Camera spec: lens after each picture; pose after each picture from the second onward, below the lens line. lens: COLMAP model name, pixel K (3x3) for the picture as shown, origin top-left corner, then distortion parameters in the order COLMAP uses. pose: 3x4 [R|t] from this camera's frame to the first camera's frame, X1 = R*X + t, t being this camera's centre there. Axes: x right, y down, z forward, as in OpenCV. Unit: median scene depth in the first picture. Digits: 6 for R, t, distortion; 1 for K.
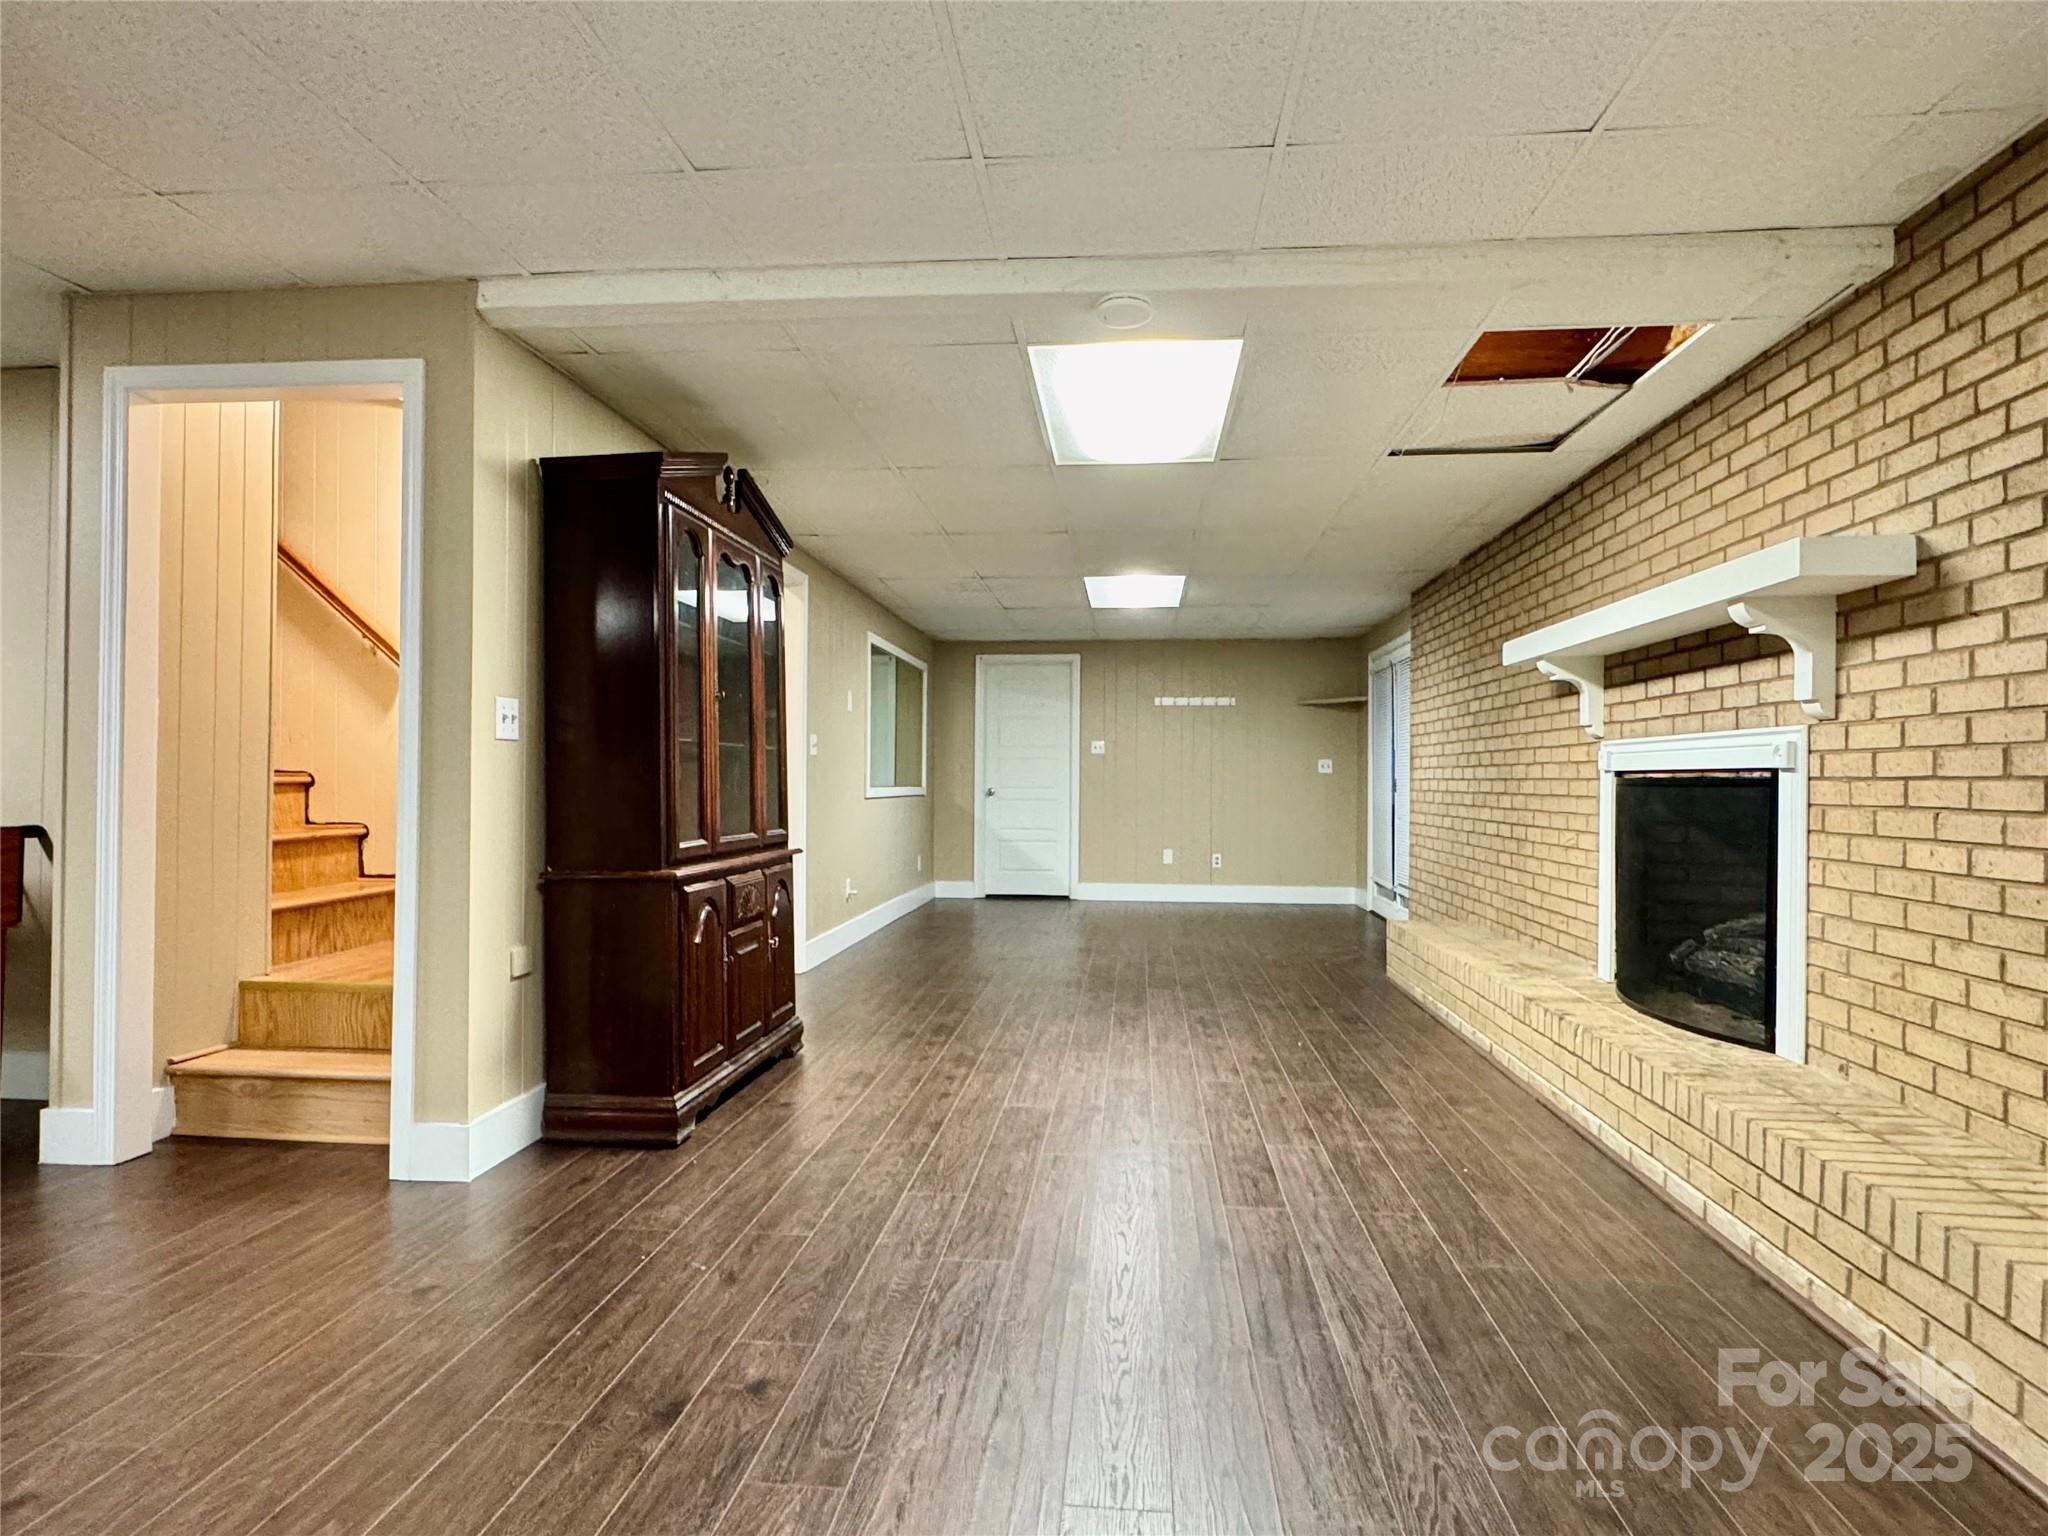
lens RADIAL K [[1149.0, 0, 1025.4], [0, 1149.0, 774.9], [0, 0, 1]] dist [-0.007538, -0.000457]
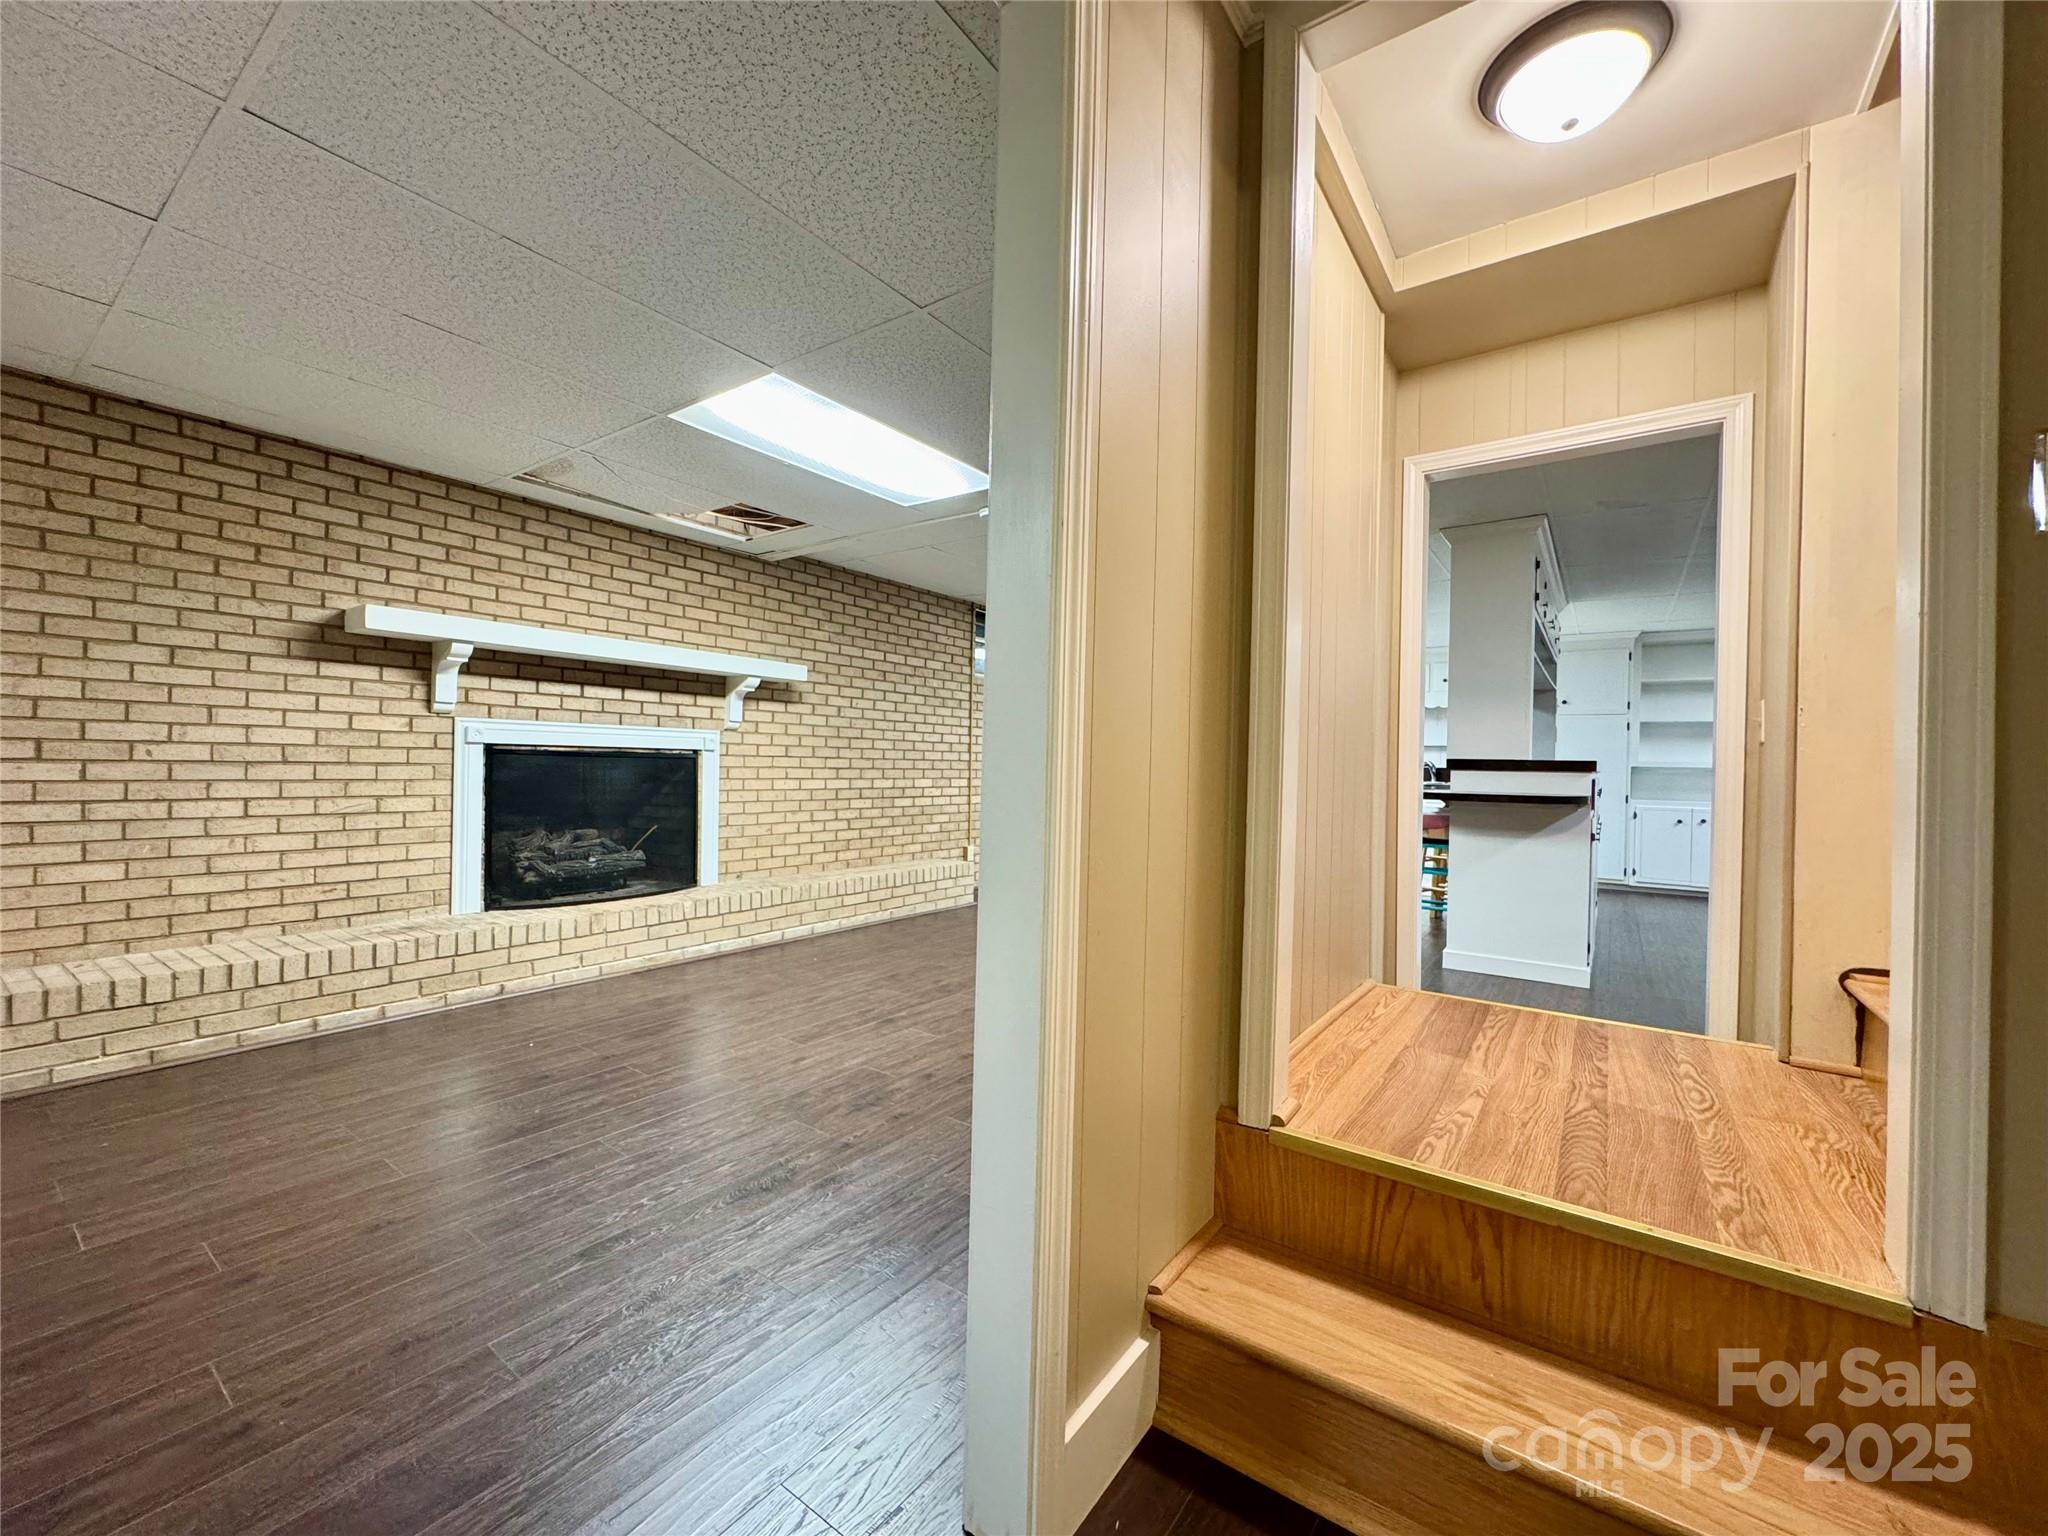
lens RADIAL K [[814.9, 0, 1025.1], [0, 814.9, 766.7], [0, 0, 1]] dist [0.002716, -0.000130]
pose [[-0.864239, -0.024181, 0.502500, -0.476396], [-0.026876, 0.999637, 0.001881, 0.005262], [-0.502363, -0.011879, -0.864575, 1.576727]]
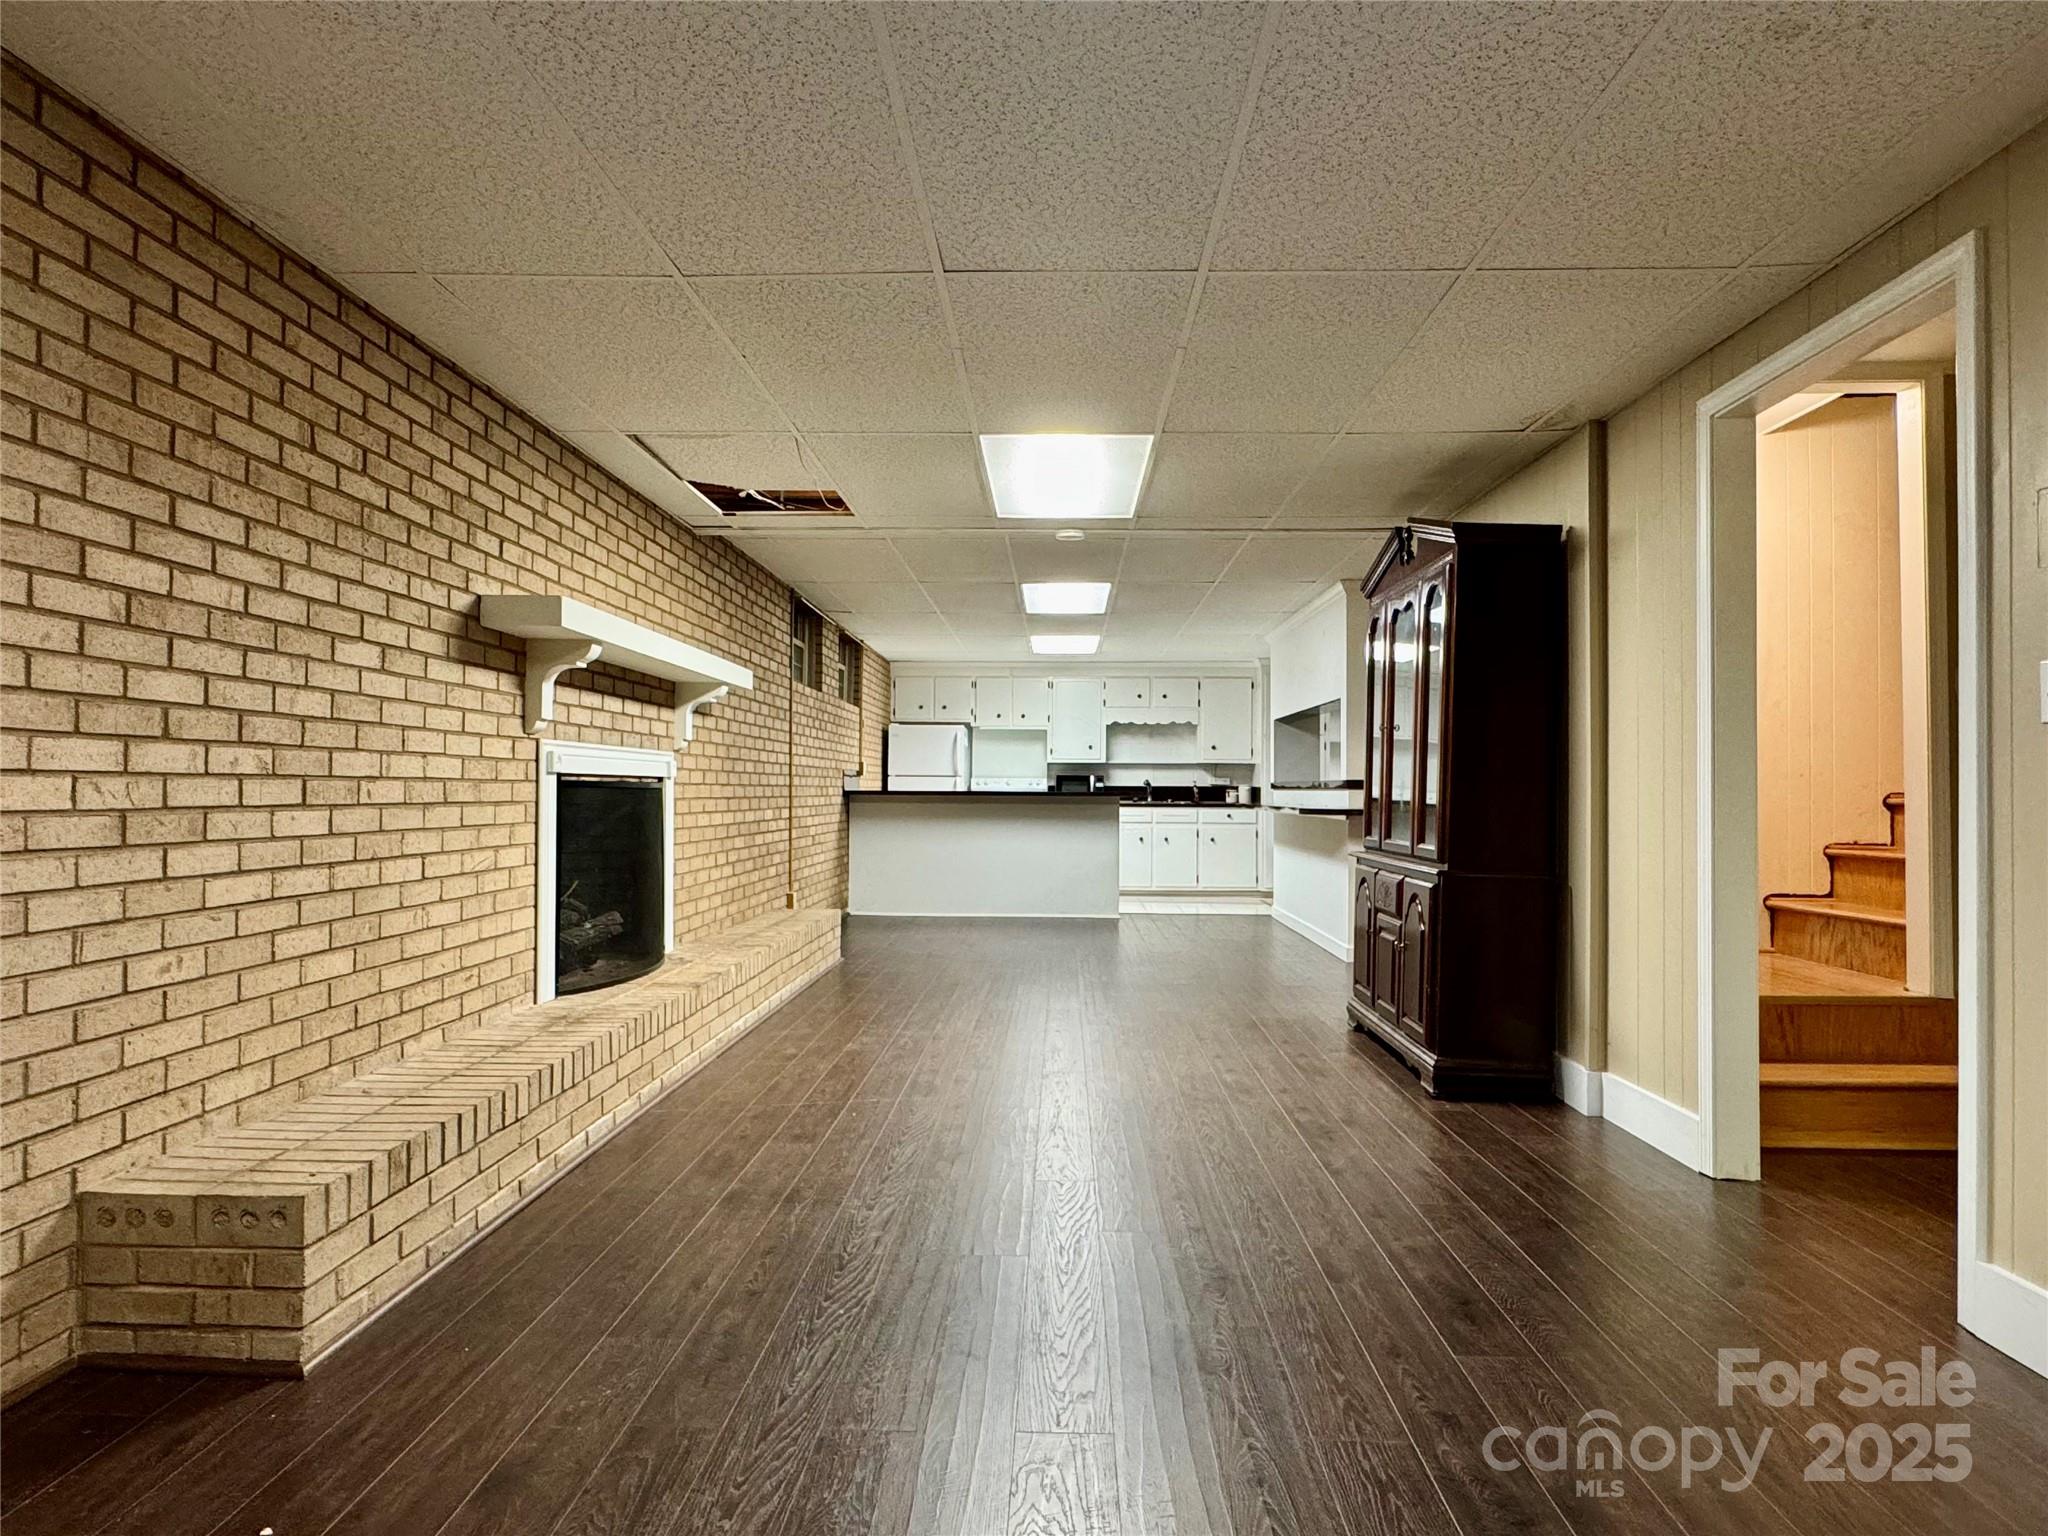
lens RADIAL K [[1149.0, 0, 1030.3], [0, 1149.0, 773.2], [0, 0, 1]] dist [-0.007538, -0.000457]
pose [[-0.998008, -0.013413, -0.061639, 0.192113], [-0.012237, 0.999737, -0.019412, 0.011391], [0.061883, -0.018619, -0.997910, 2.096456]]
